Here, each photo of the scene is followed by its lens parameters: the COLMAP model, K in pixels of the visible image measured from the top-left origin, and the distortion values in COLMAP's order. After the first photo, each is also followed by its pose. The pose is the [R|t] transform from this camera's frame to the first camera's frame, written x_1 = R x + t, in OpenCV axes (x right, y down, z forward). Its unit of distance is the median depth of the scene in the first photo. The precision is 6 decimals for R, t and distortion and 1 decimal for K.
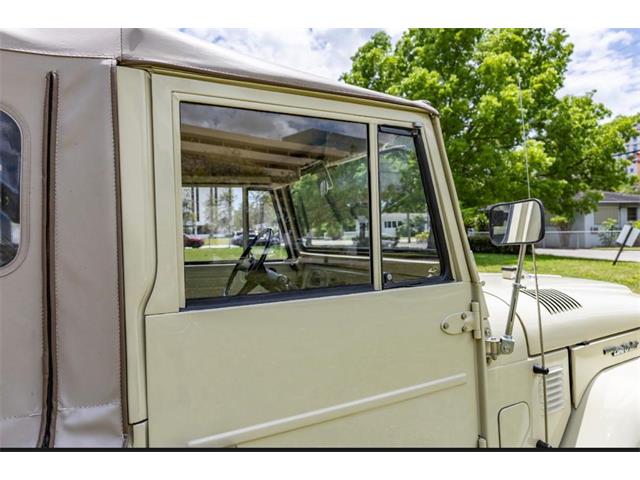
lens RADIAL K [[446.3, 0, 320.0], [0, 446.3, 240.0], [0, 0, 1]] dist [-0.021722, 0.001080]
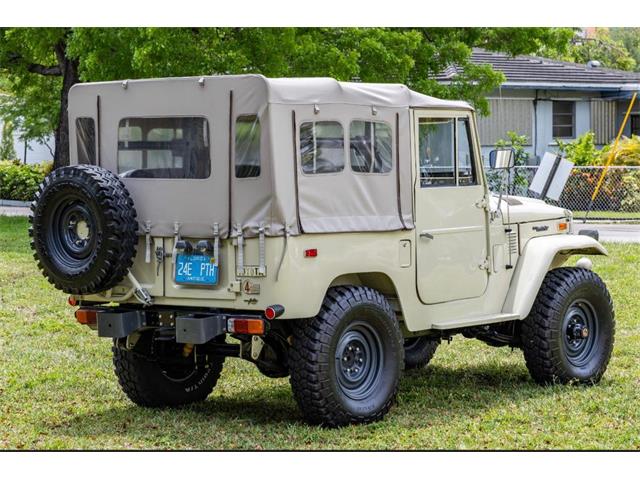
lens RADIAL K [[1931.8, 0, 269.9], [0, 1931.8, 239.8], [0, 0, 1]] dist [0.111305, 0.004845]
pose [[0.895049, -0.004606, 0.445945, -4.151601], [-0.006133, 0.999725, 0.022637, 0.130615], [-0.445926, -0.022996, 0.894774, -6.040672]]
